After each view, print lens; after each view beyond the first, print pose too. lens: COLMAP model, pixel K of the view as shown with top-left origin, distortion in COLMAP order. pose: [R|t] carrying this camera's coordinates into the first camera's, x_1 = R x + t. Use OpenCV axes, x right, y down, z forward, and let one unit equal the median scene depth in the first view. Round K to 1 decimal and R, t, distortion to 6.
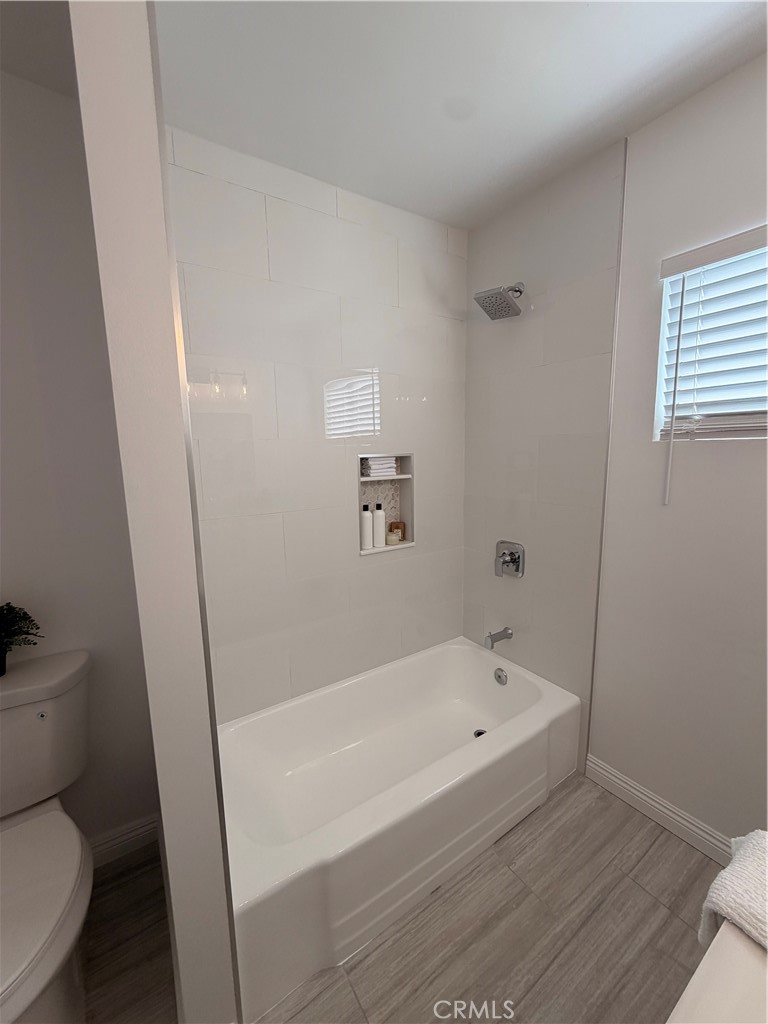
lens RADIAL K [[413.6, 0, 384.0], [0, 413.6, 512.0], [0, 0, 1]] dist [0.003470, 0.000079]
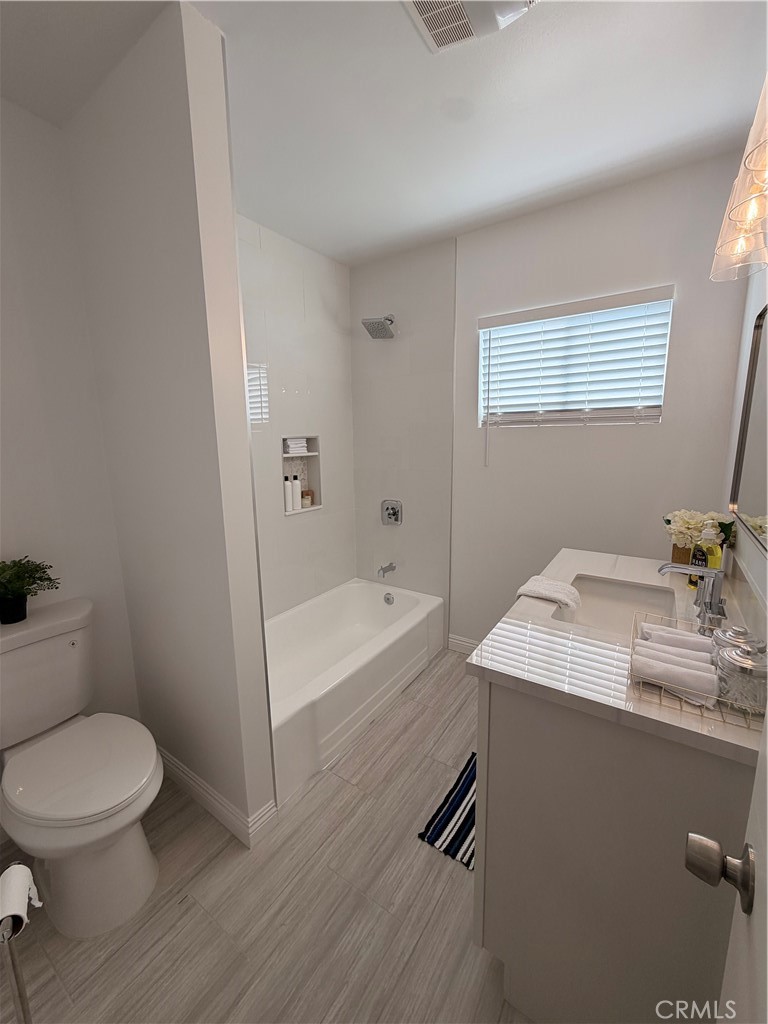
lens RADIAL K [[409.8, 0, 384.0], [0, 409.8, 512.0], [0, 0, 1]] dist [0.000557, -0.000260]
pose [[0.926253, -0.061610, 0.371833, -0.247146], [0.053179, 0.998043, 0.032898, 0.069106], [-0.373132, -0.010698, 0.927716, -0.286306]]
